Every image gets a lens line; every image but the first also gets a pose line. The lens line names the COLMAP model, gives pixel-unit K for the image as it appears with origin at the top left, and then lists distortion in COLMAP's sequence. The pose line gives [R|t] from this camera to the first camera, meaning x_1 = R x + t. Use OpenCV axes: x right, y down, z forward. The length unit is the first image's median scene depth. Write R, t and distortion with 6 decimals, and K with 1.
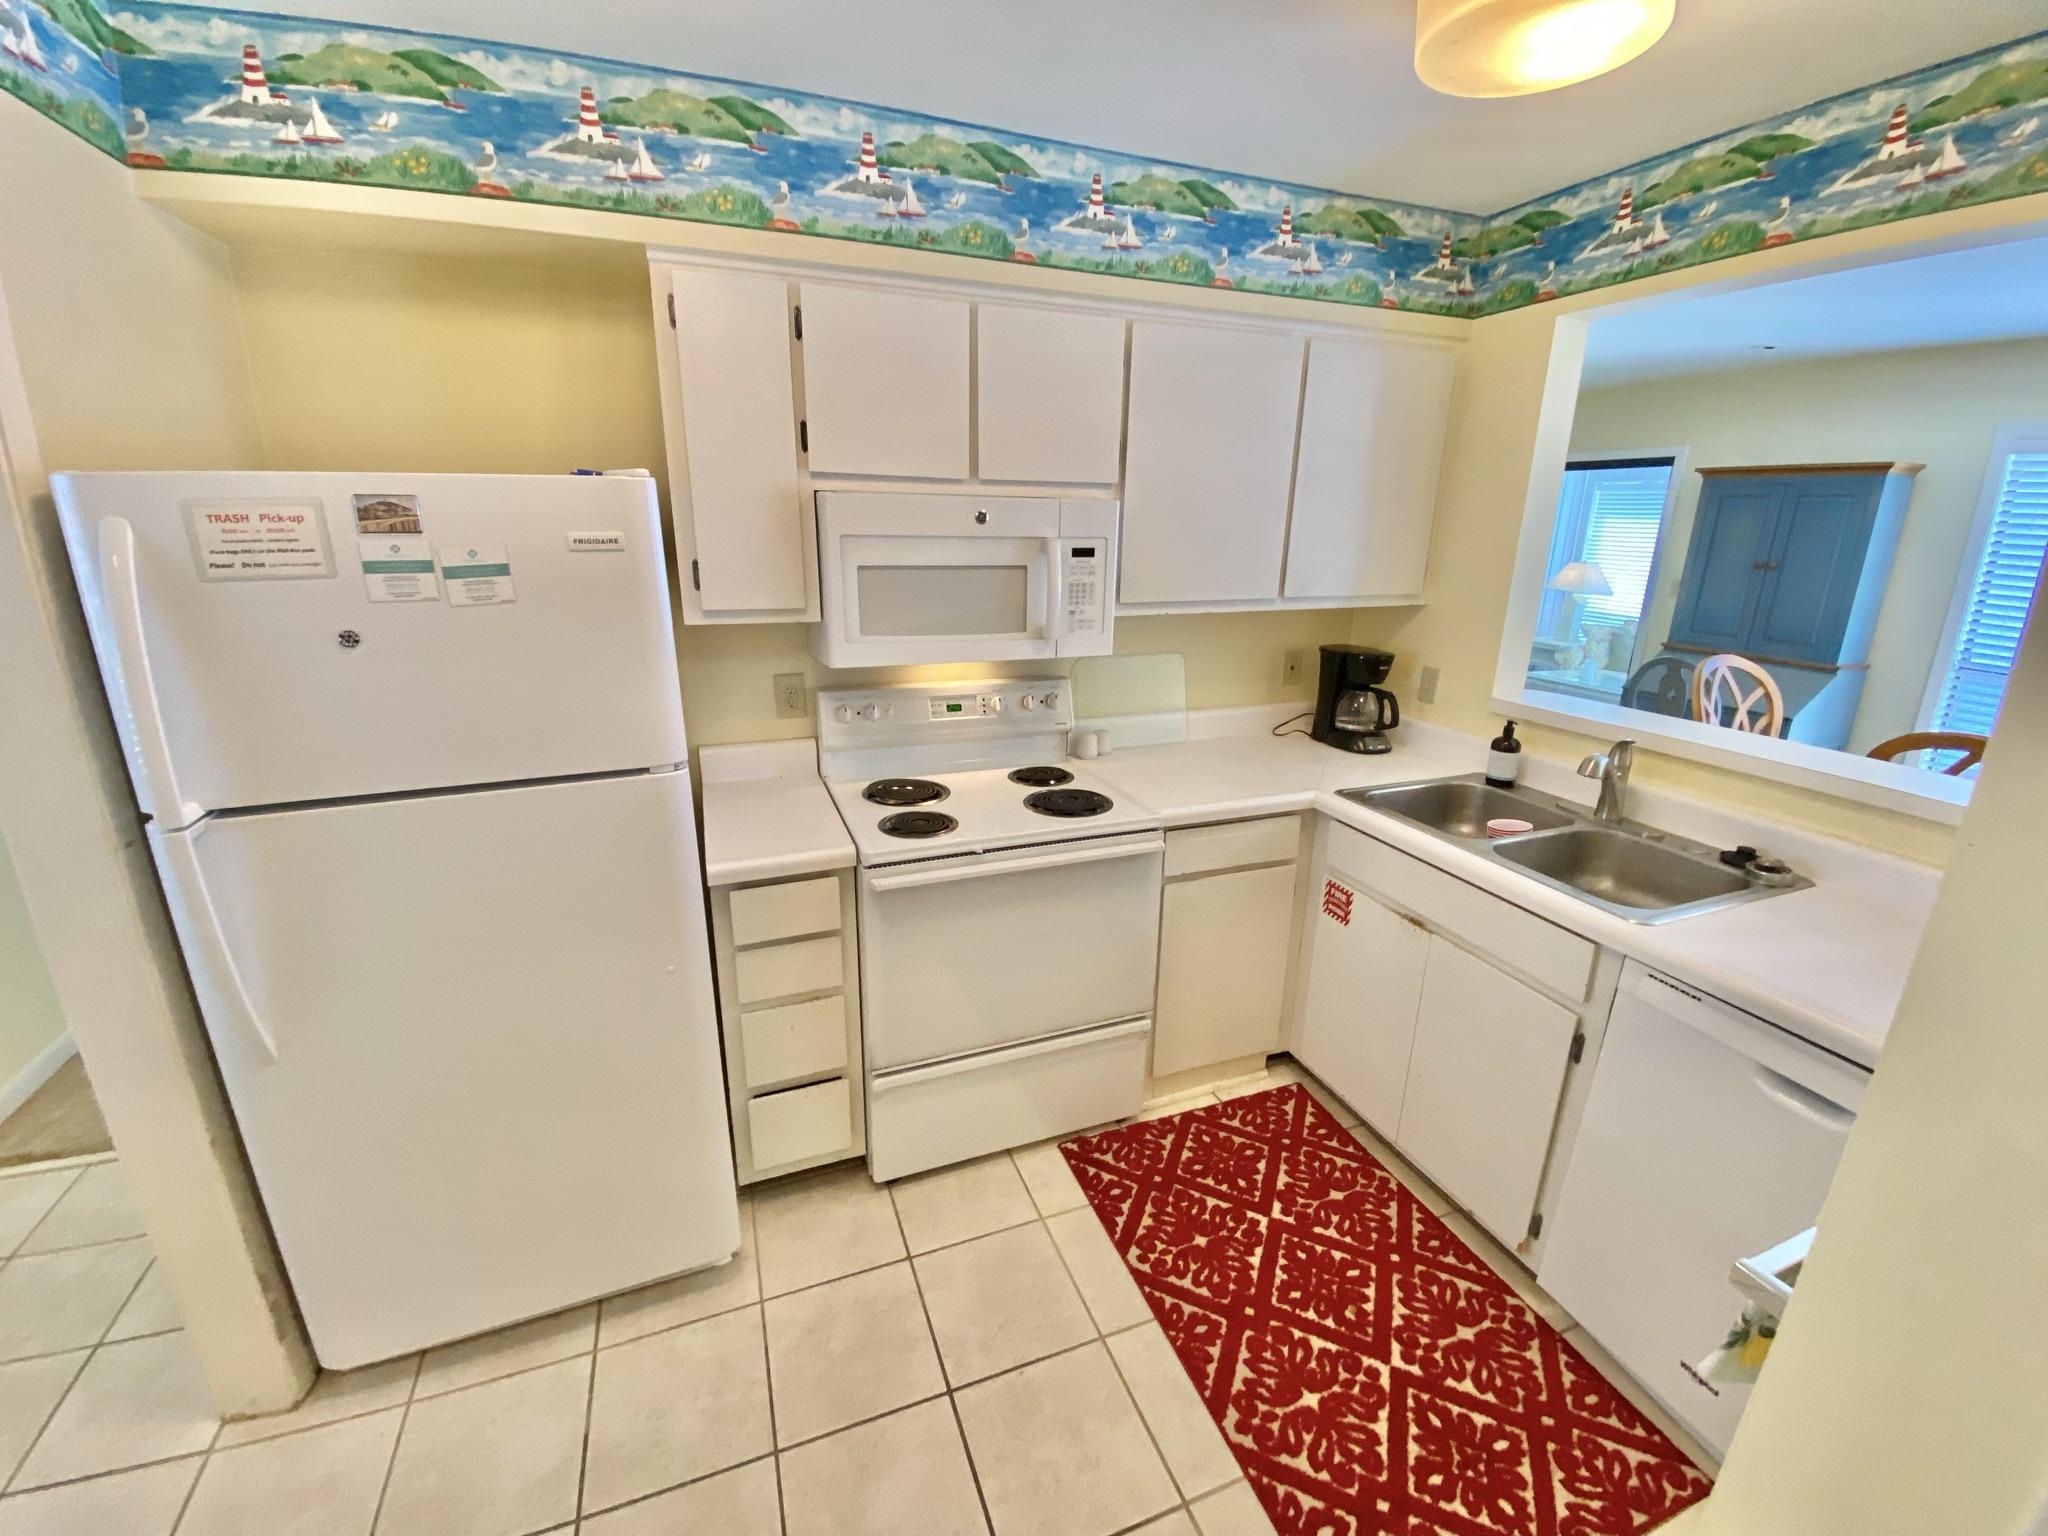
lens RADIAL K [[849.3, 0, 1049.1], [0, 849.3, 744.5], [0, 0, 1]] dist [0.002873, -0.014602]
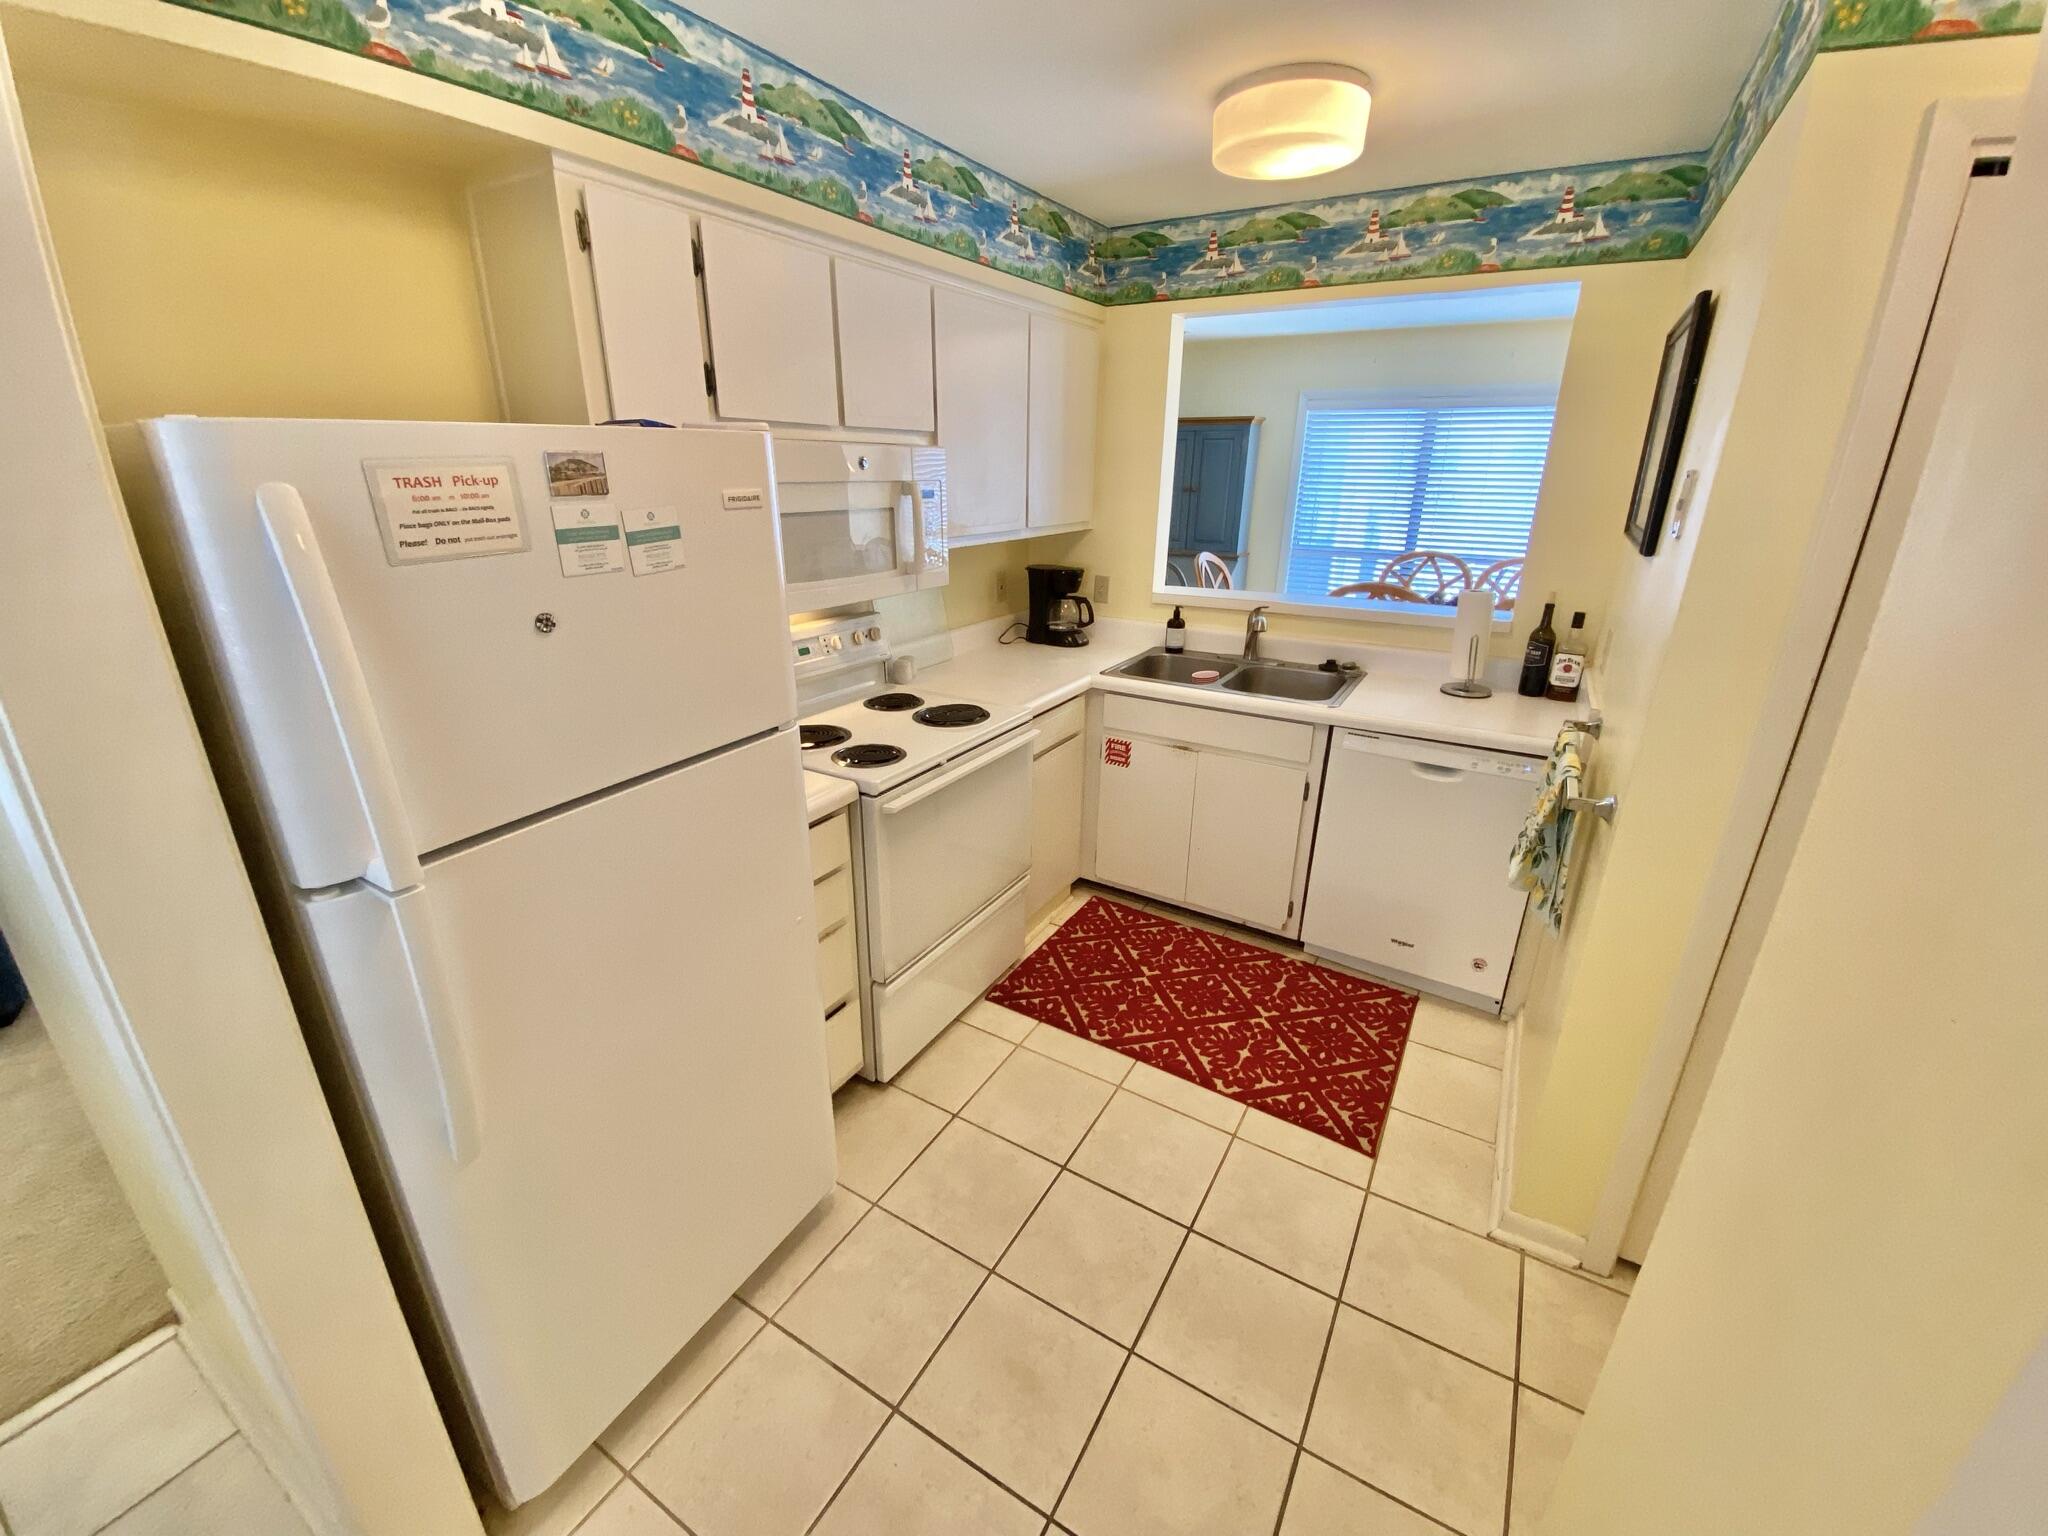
lens RADIAL K [[830.4, 0, 1031.4], [0, 830.4, 743.7], [0, 0, 1]] dist [0.008088, -0.019020]
pose [[0.786404, -0.205743, 0.582441, -0.660464], [0.160386, 0.978572, 0.129122, -0.024967], [-0.596527, -0.008126, 0.802552, 0.024552]]
